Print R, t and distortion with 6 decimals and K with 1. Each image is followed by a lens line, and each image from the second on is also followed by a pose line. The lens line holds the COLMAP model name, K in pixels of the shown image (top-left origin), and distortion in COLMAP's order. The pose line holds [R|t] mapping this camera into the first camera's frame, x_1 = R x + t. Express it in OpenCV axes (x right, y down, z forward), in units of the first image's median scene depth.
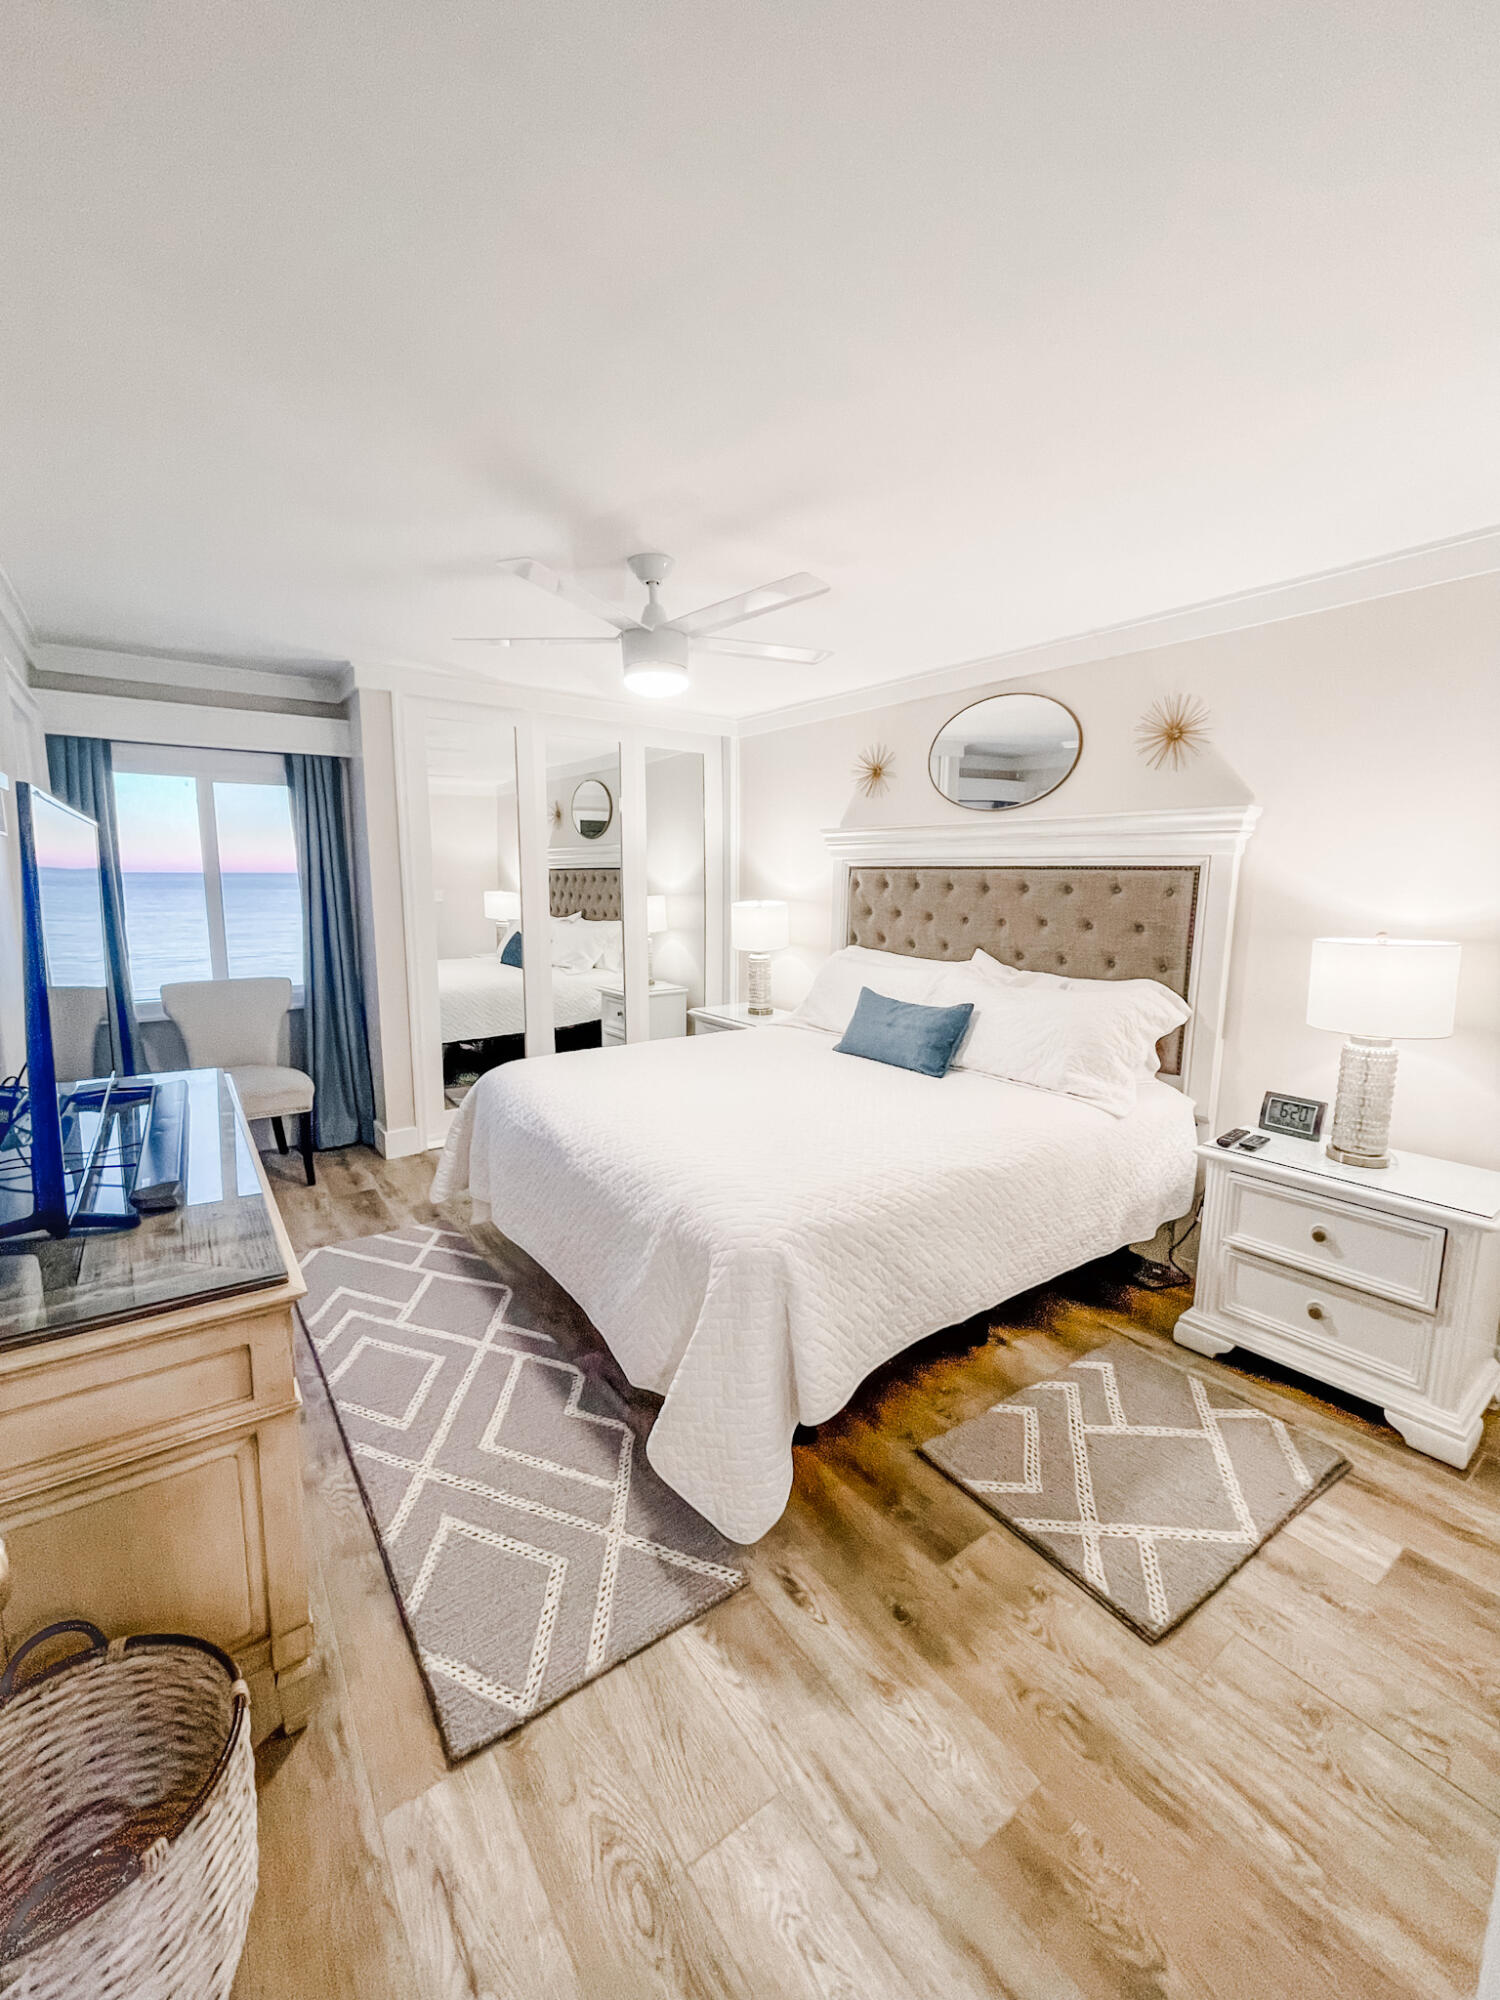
lens RADIAL K [[814.3, 0, 745.6], [0, 814.3, 993.8], [0, 0, 1]] dist [0.000440, -0.000238]
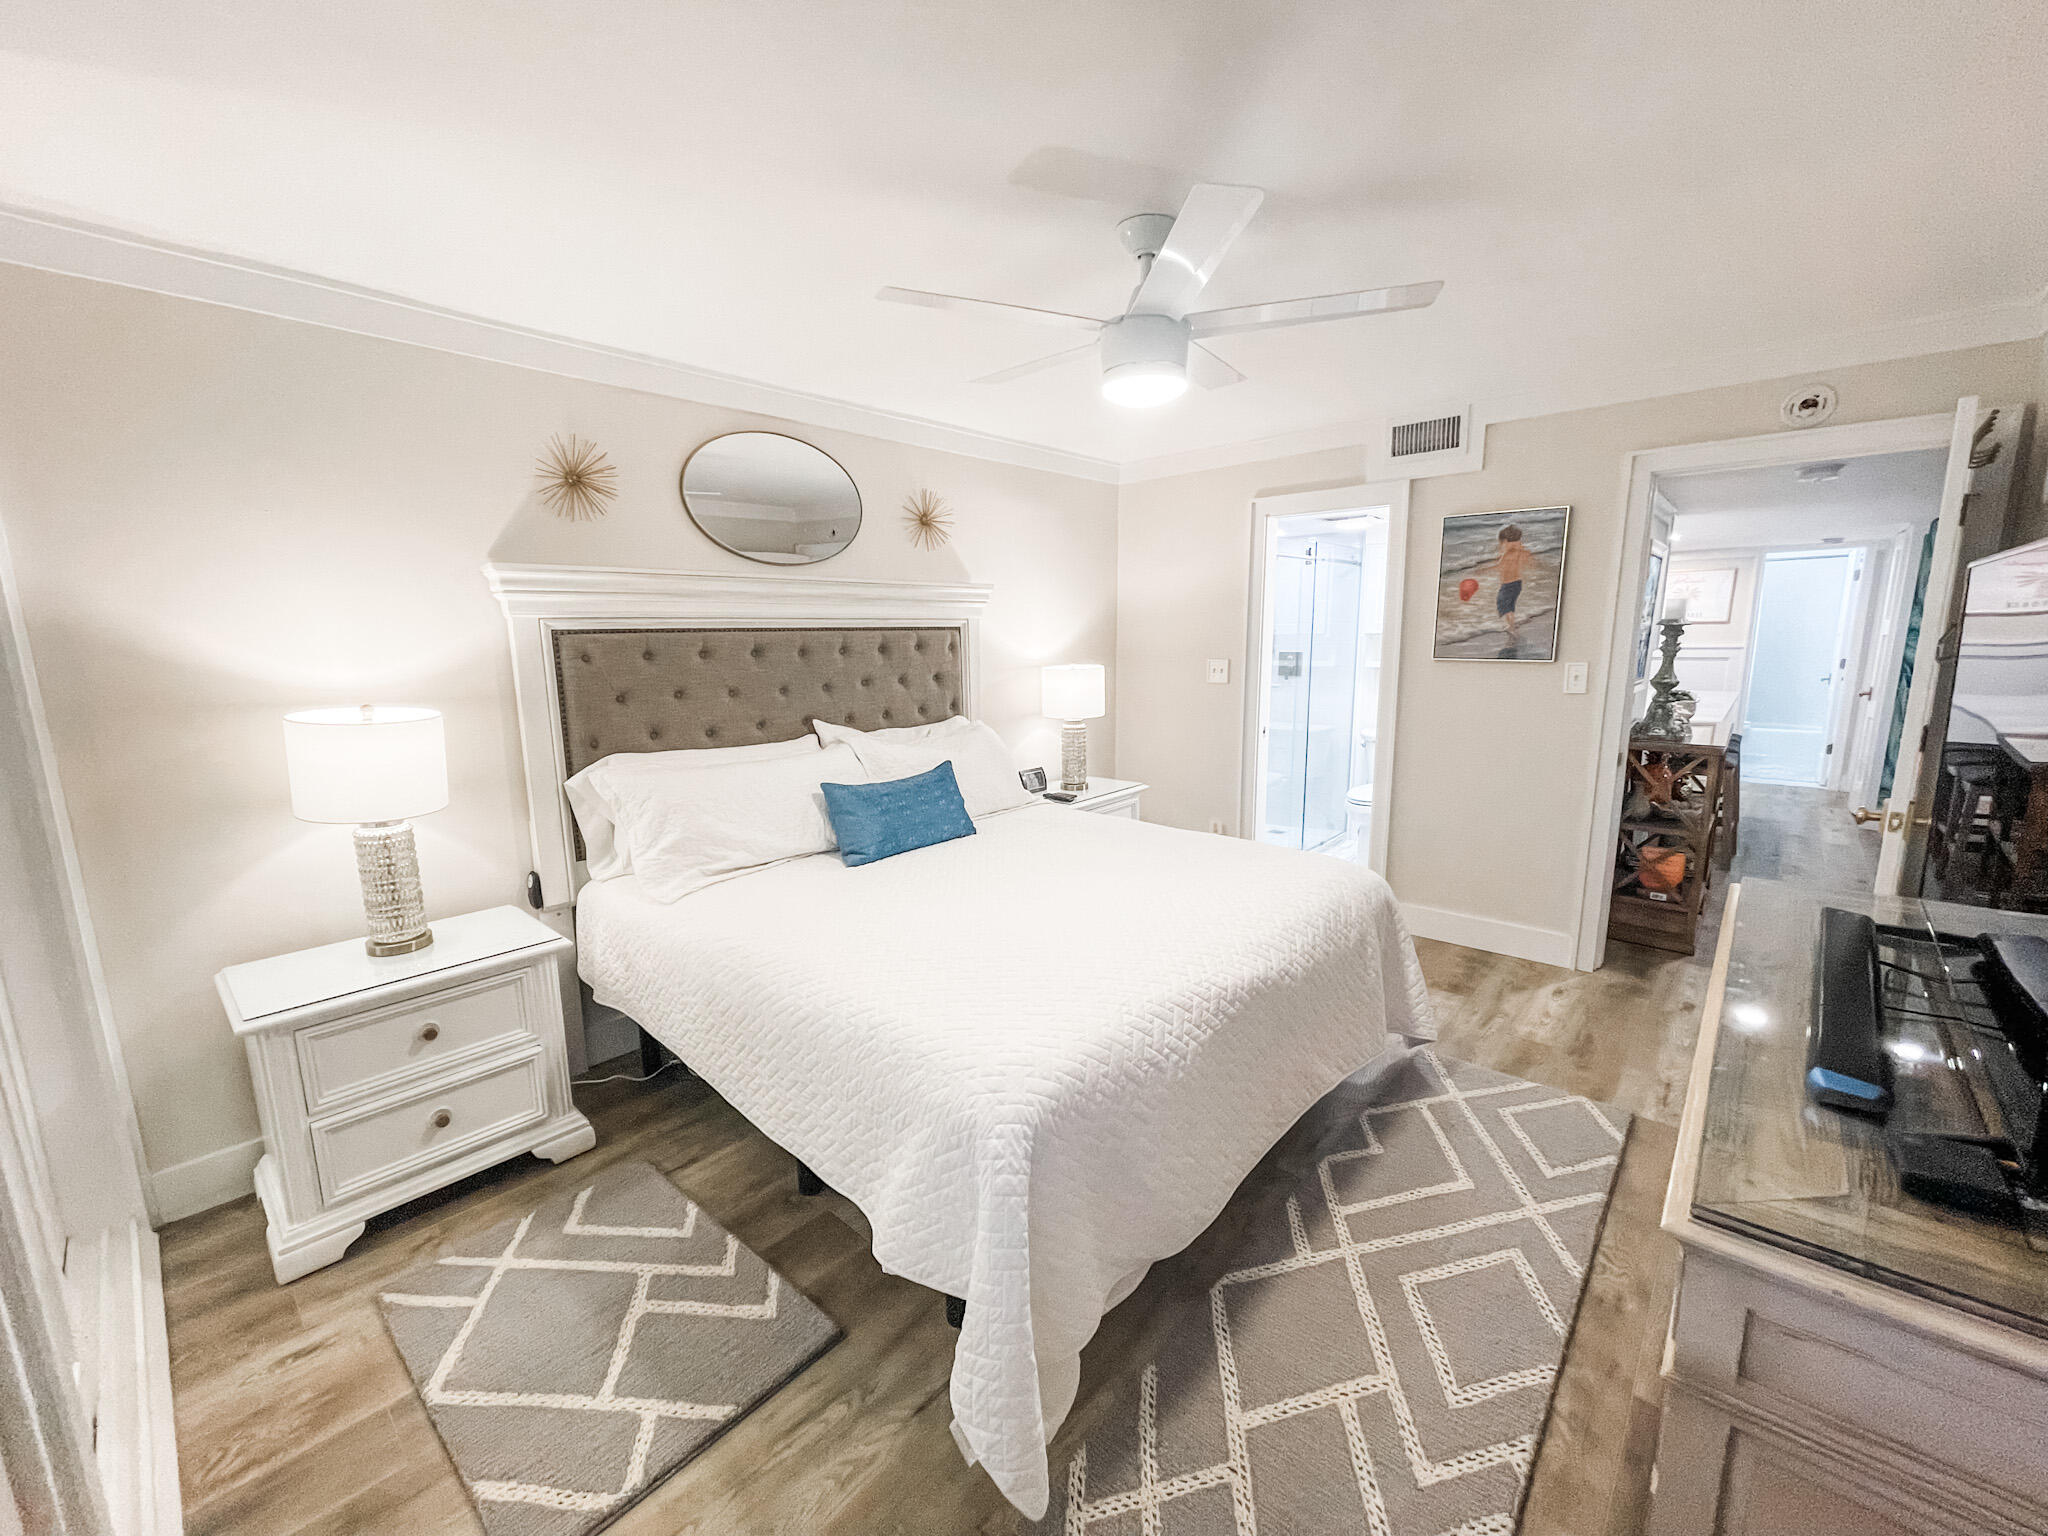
lens RADIAL K [[850.7, 0, 1027.3], [0, 850.7, 770.0], [0, 0, 1]] dist [0.014826, -0.000041]
pose [[-0.227302, -0.157287, 0.961038, -0.877766], [0.161578, 0.967100, 0.196495, -0.191635], [-0.960326, 0.199947, -0.194410, 1.251973]]
